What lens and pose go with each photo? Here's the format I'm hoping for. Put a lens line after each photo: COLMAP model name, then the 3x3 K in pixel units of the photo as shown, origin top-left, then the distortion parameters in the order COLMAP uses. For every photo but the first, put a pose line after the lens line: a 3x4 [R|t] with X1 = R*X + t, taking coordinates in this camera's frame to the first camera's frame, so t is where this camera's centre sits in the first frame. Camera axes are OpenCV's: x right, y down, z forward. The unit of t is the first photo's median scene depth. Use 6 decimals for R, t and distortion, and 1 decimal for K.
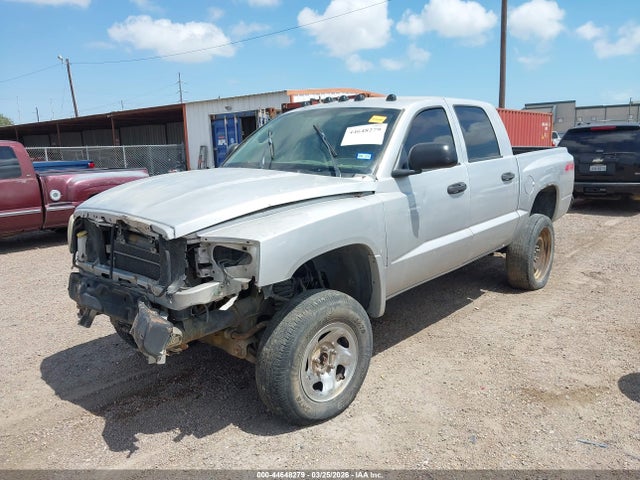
lens RADIAL K [[545.9, 0, 320.0], [0, 545.9, 240.0], [0, 0, 1]] dist [0.007583, 0.005542]
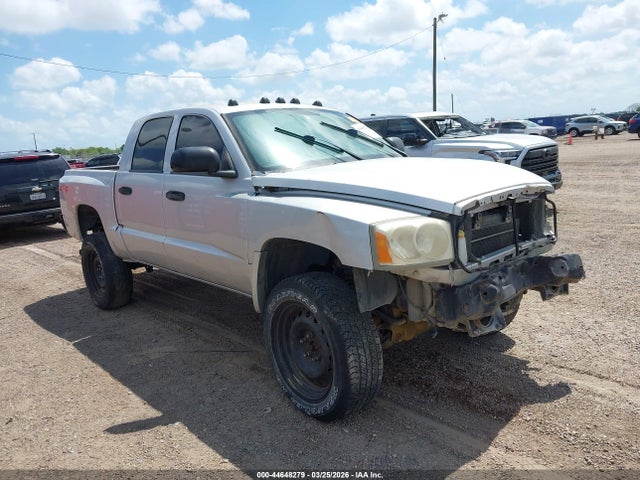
lens RADIAL K [[545.9, 0, 320.0], [0, 545.9, 240.0], [0, 0, 1]] dist [0.007583, 0.005542]
pose [[0.055097, -0.151789, 0.986876, -0.900864], [0.250144, 0.958957, 0.133529, -0.113130], [-0.966640, 0.239504, 0.090805, 0.818961]]
